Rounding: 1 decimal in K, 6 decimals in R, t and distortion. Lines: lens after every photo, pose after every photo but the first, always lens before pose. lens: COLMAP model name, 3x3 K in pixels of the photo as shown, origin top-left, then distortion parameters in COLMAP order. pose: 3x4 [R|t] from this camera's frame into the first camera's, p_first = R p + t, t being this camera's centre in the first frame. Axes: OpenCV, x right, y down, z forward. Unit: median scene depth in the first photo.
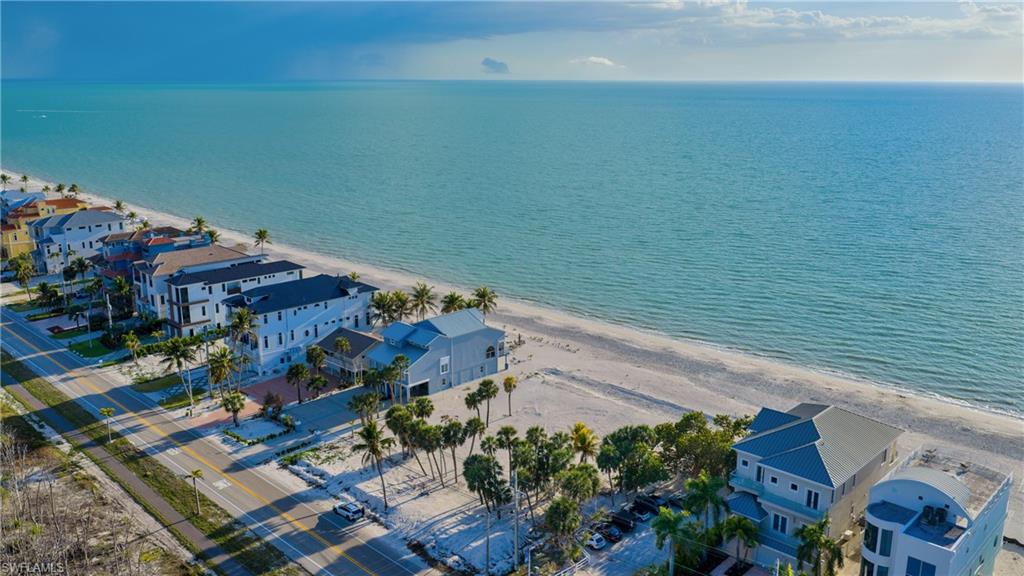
lens RADIAL K [[857.8, 0, 511.1], [0, 857.8, 285.7], [0, 0, 1]] dist [0.011744, -0.024573]
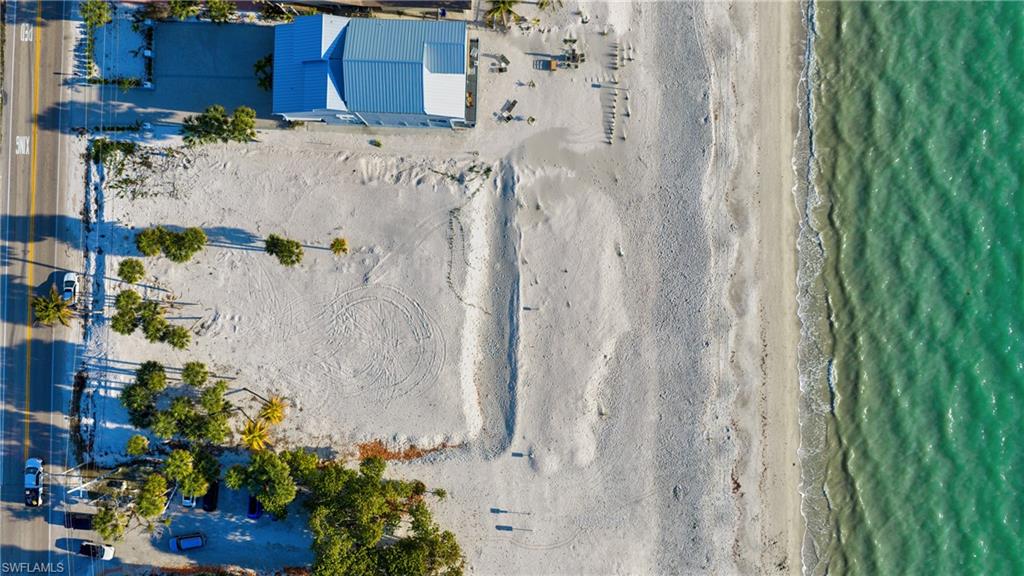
lens RADIAL K [[857.8, 0, 511.9], [0, 857.8, 293.9], [0, 0, 1]] dist [0.011744, -0.024573]
pose [[0.676166, 0.736735, 0.004471, 0.115698], [-0.169981, 0.150096, 0.973950, -0.577850], [0.716872, -0.659312, 0.226721, 0.790782]]
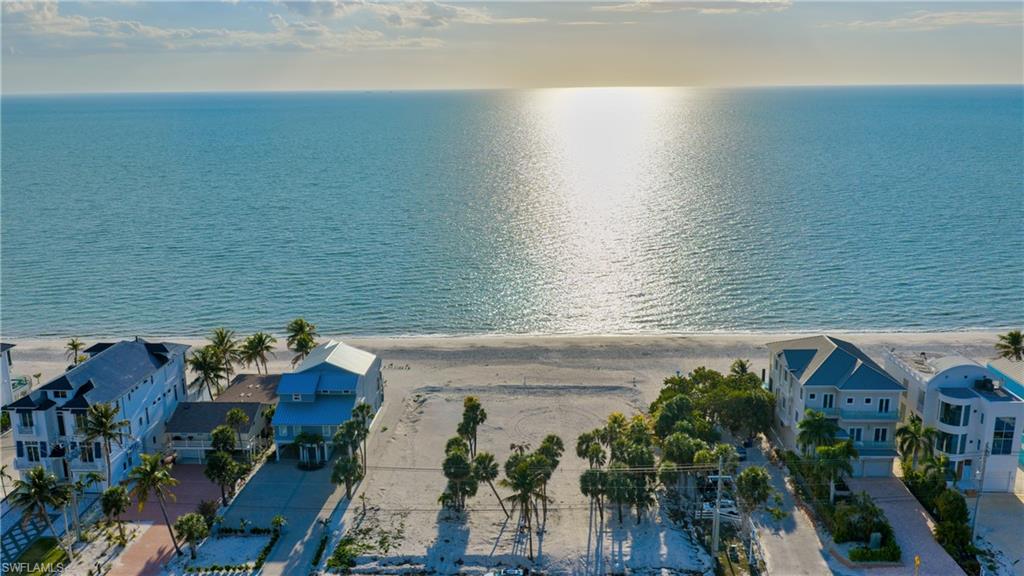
lens RADIAL K [[857.8, 0, 511.2], [0, 857.8, 289.1], [0, 0, 1]] dist [0.011744, -0.024573]
pose [[0.742554, -0.166642, 0.648725, -0.473406], [0.172193, 0.983496, 0.055538, -0.043431], [-0.647273, 0.070466, 0.758994, 0.233825]]
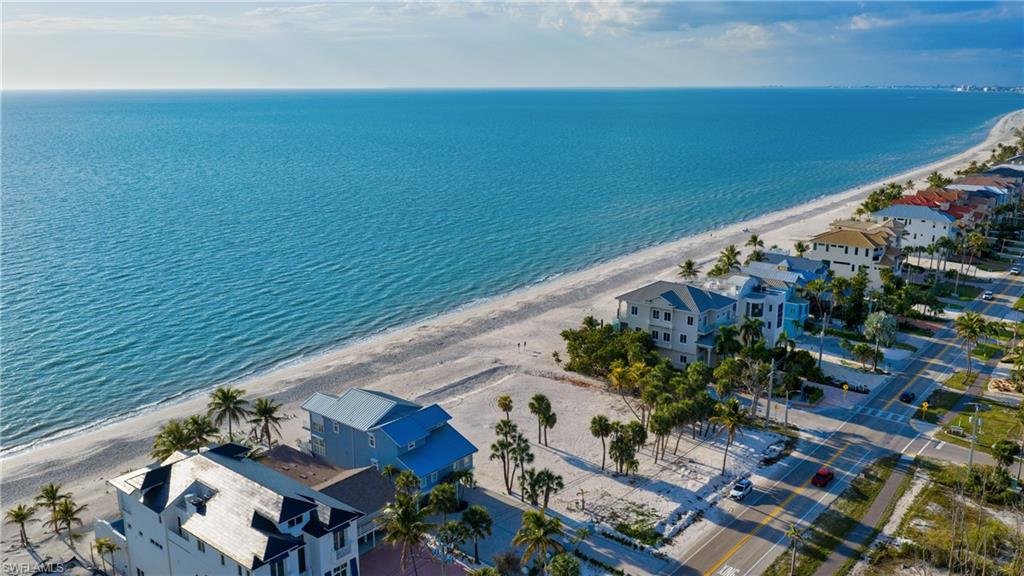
lens RADIAL K [[857.8, 0, 515.3], [0, 857.8, 288.8], [0, 0, 1]] dist [0.011744, -0.024573]
pose [[-0.089292, -0.236409, 0.967542, -0.790336], [0.240915, 0.937450, 0.251290, -0.214772], [-0.966430, 0.255534, -0.026752, 0.855811]]
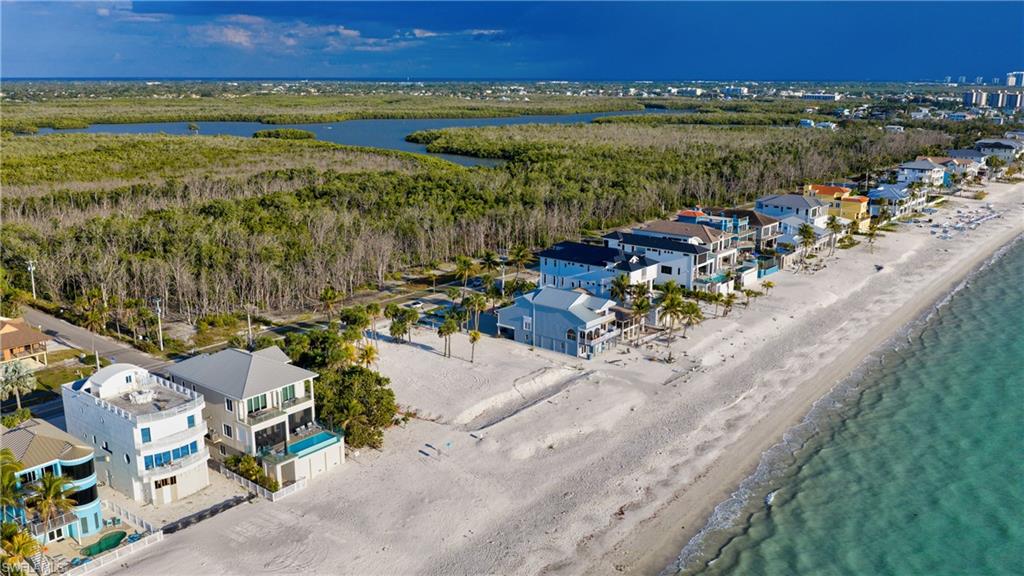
lens RADIAL K [[857.8, 0, 509.2], [0, 857.8, 288.4], [0, 0, 1]] dist [0.011744, -0.024573]
pose [[0.088468, 0.241307, -0.966408, 1.016464], [-0.240346, 0.946716, 0.214388, -0.195398], [0.966647, 0.213306, 0.141751, 0.748806]]
